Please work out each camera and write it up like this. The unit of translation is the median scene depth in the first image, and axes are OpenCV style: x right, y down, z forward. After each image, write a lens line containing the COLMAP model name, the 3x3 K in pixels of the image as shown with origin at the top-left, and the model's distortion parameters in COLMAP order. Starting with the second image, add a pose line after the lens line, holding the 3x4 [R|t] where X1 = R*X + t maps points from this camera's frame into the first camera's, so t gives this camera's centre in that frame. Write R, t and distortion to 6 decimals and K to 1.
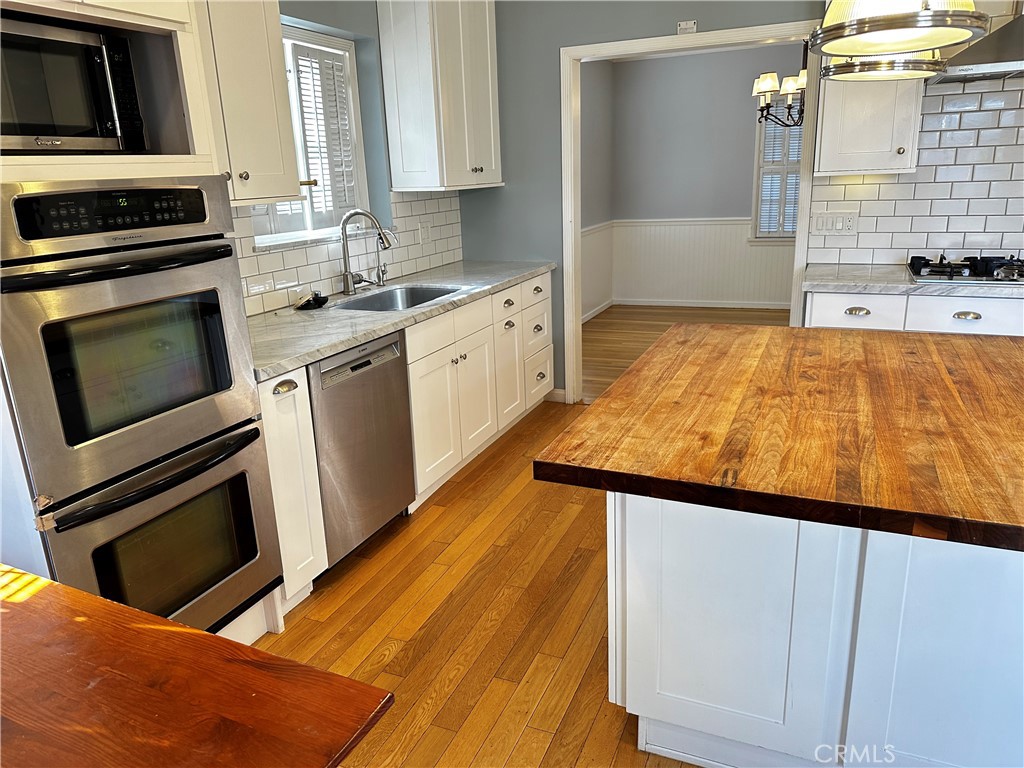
lens RADIAL K [[718.4, 0, 510.8], [0, 718.4, 378.3], [0, 0, 1]] dist [0.058700, -0.074027]
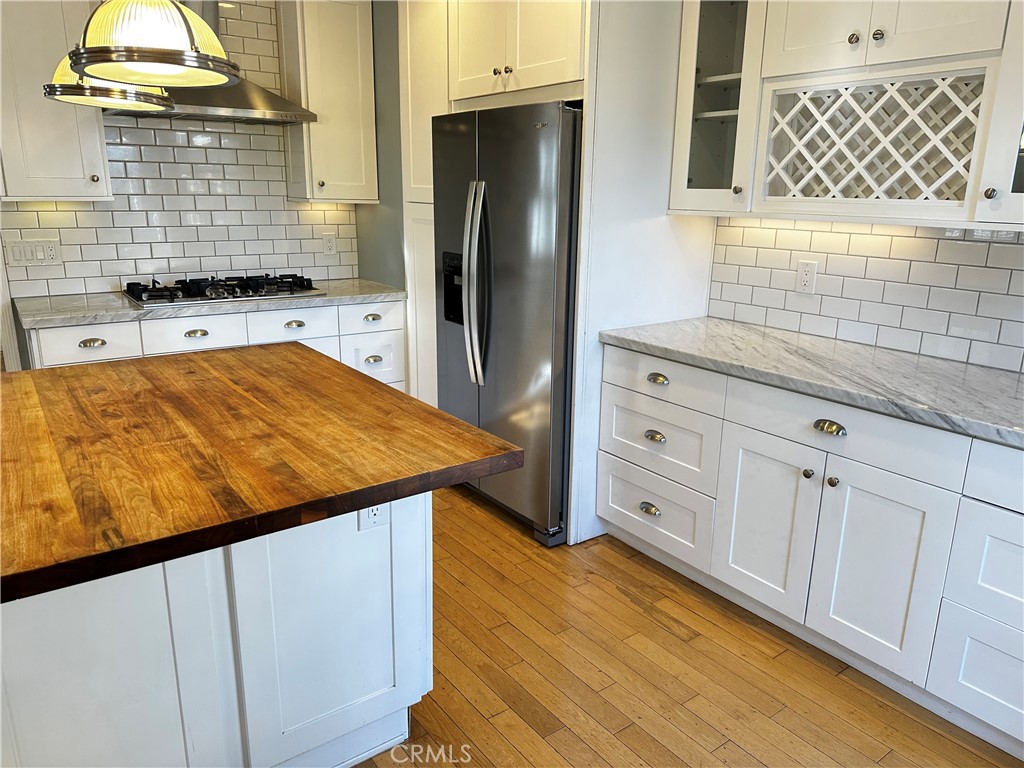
lens RADIAL K [[718.4, 0, 514.6], [0, 718.4, 380.1], [0, 0, 1]] dist [0.058700, -0.074027]
pose [[0.497668, -0.175251, 0.849478, -0.094738], [0.203892, 0.975569, 0.081813, -0.012806], [-0.843062, 0.132486, 0.521242, 0.053445]]
